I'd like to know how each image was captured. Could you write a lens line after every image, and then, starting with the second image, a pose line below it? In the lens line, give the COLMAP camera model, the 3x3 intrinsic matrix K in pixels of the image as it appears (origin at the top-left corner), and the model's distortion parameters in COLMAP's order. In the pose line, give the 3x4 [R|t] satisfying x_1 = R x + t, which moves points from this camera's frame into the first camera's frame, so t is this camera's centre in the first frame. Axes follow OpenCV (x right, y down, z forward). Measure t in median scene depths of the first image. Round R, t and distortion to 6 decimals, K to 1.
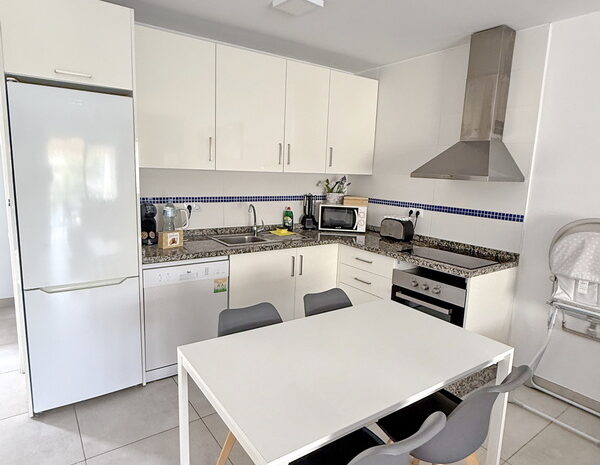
lens RADIAL K [[378.3, 0, 300.0], [0, 378.3, 232.5], [0, 0, 1]] dist [-0.001023, -0.001232]
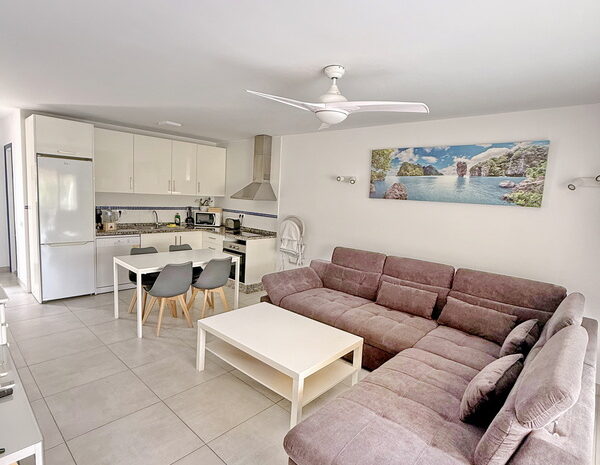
lens RADIAL K [[332.2, 0, 300.0], [0, 332.2, 232.5], [0, 0, 1]] dist [-0.001539, 0.000125]
pose [[0.979655, -0.006490, 0.200583, 0.278606], [0.014253, 0.999203, -0.037283, 0.118971], [-0.200181, 0.039383, 0.978967, -0.877589]]
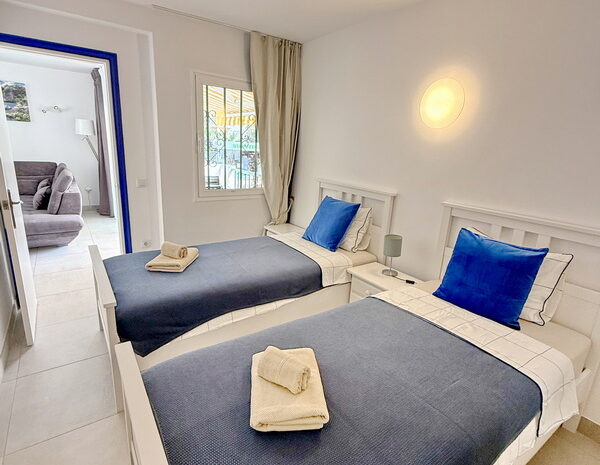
lens RADIAL K [[332.2, 0, 300.0], [0, 332.2, 232.5], [0, 0, 1]] dist [-0.001539, 0.000125]
pose [[0.009735, -0.290491, 0.956828, -0.664566], [0.108723, 0.951508, 0.287770, 0.224592], [-0.994024, 0.101228, 0.040846, -1.499285]]
